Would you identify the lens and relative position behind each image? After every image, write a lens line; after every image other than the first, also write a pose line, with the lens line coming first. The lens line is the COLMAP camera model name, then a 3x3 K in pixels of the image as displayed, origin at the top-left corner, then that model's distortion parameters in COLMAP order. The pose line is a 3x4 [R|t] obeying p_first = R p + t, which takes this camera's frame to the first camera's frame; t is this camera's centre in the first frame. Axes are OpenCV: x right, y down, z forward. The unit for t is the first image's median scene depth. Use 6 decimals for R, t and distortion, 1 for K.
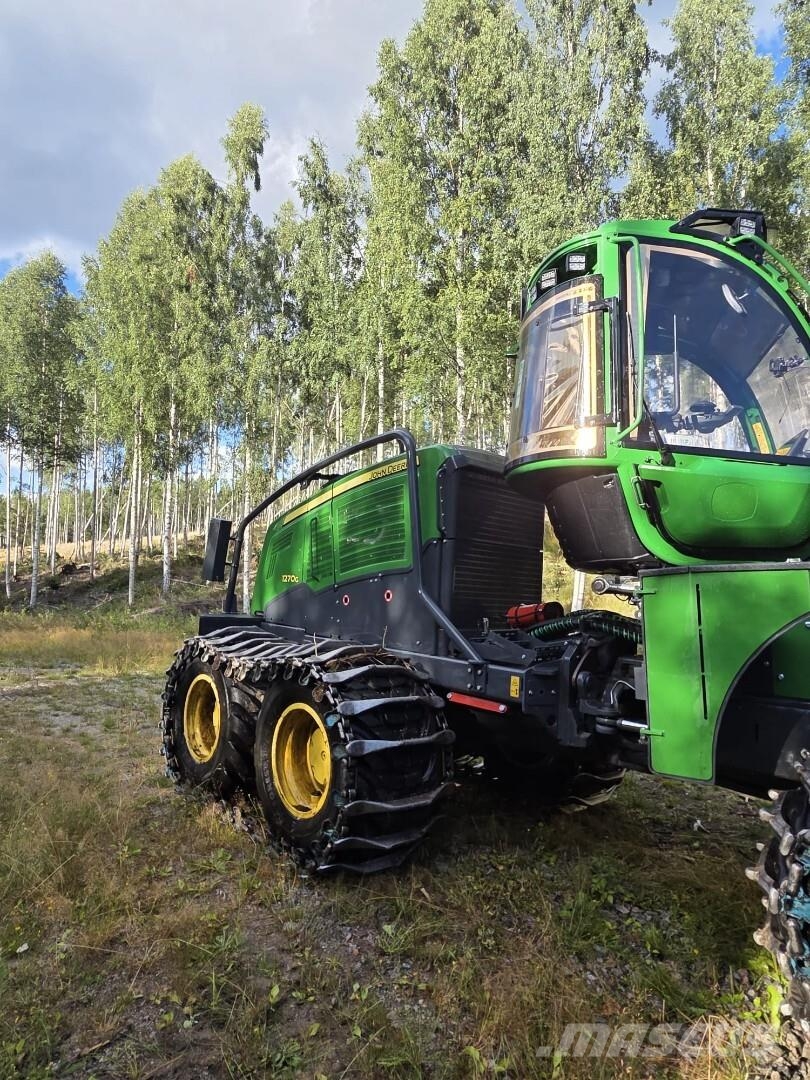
lens RADIAL K [[626.1, 0, 403.1], [0, 626.1, 540.7], [0, 0, 1]] dist [0.012263, -0.004262]
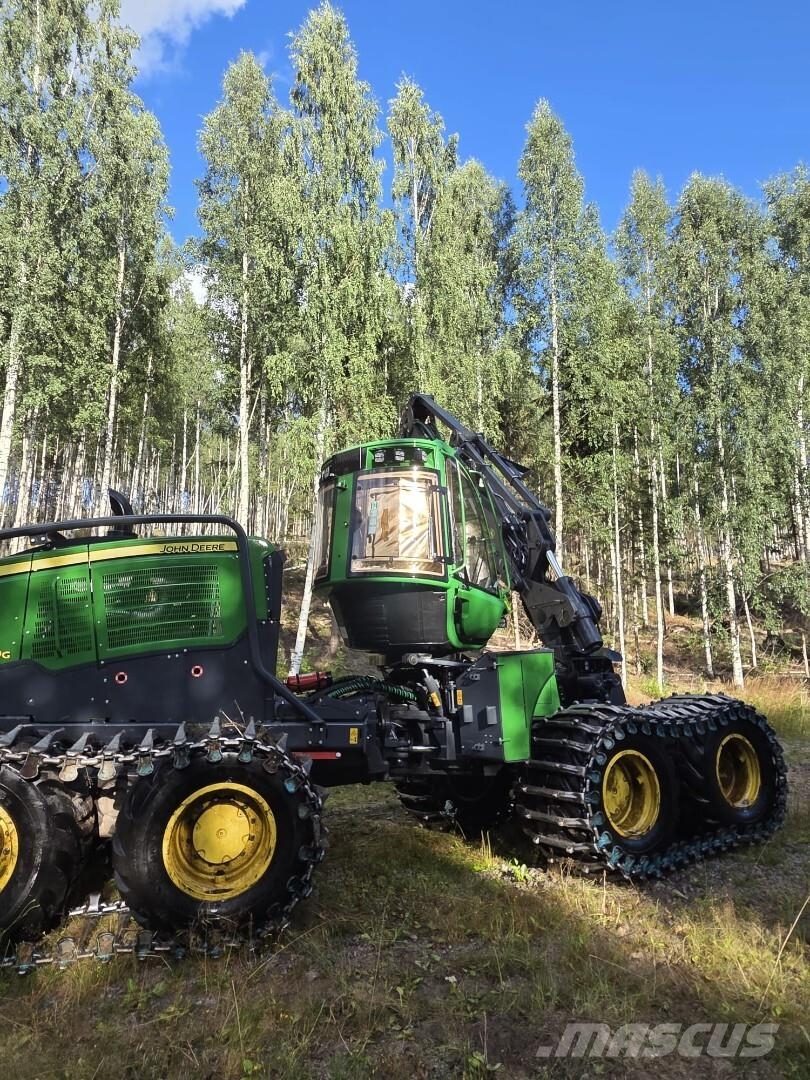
lens RADIAL K [[626.1, 0, 403.1], [0, 626.1, 540.7], [0, 0, 1]] dist [0.012263, -0.004262]
pose [[0.470527, 0.133006, 0.872304, -0.661790], [-0.062093, 0.991115, -0.117628, -0.021786], [-0.880198, 0.001184, 0.474605, 0.170876]]
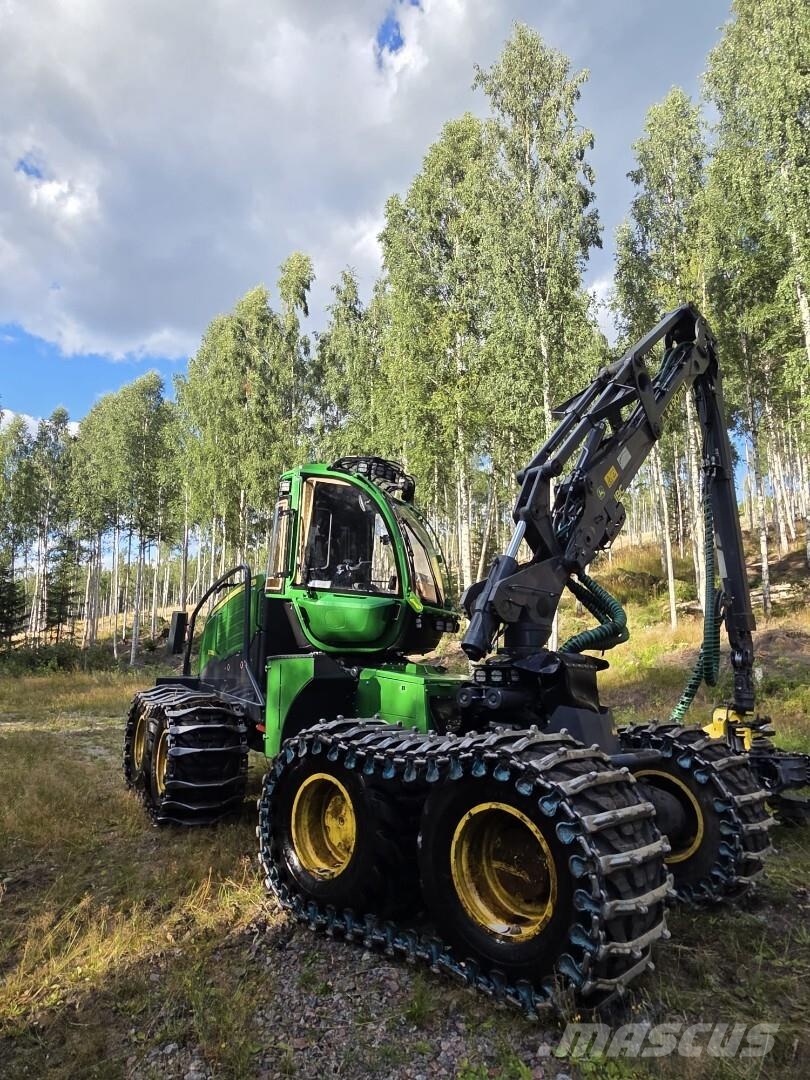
lens RADIAL K [[626.1, 0, 403.1], [0, 626.1, 540.7], [0, 0, 1]] dist [0.012263, -0.004262]
pose [[0.986192, -0.041589, -0.160297, 0.548203], [0.027804, 0.995794, -0.087301, -0.065639], [0.163254, 0.081639, 0.983201, -0.458517]]
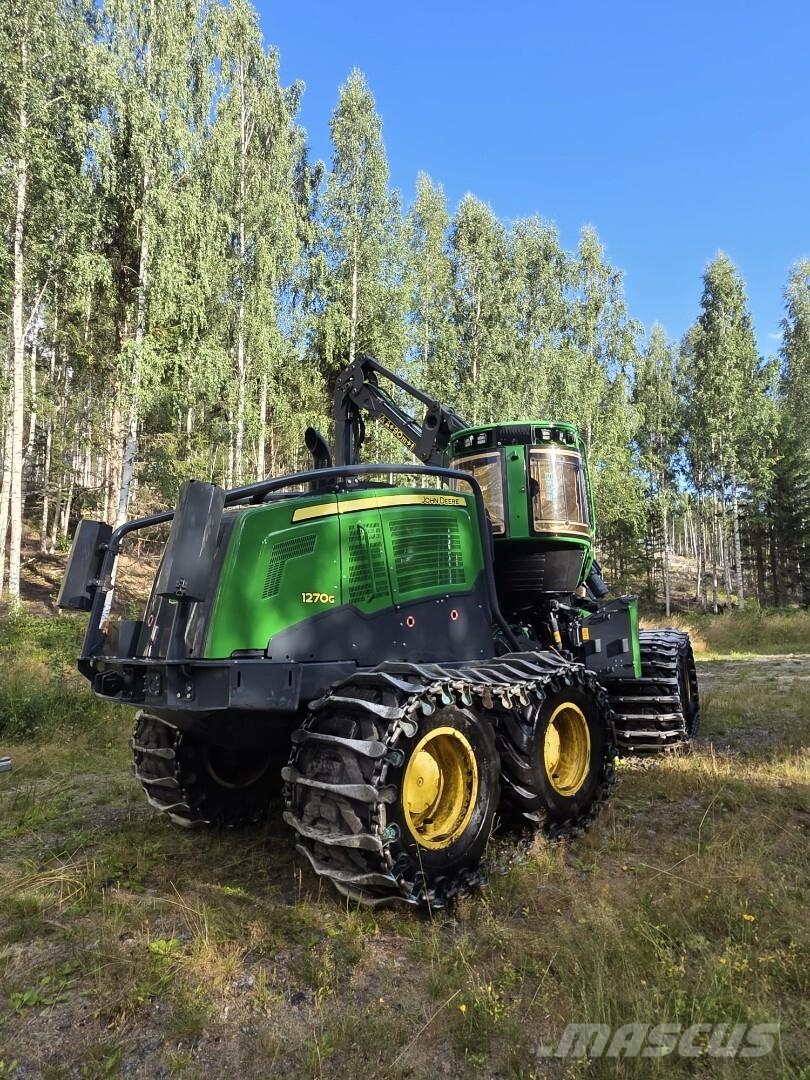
lens RADIAL K [[626.1, 0, 403.1], [0, 626.1, 540.7], [0, 0, 1]] dist [0.012263, -0.004262]
pose [[-0.057168, 0.084686, 0.994766, -0.955948], [-0.073976, 0.993297, -0.088813, 0.050708], [-0.995620, -0.078666, -0.050520, 0.964386]]
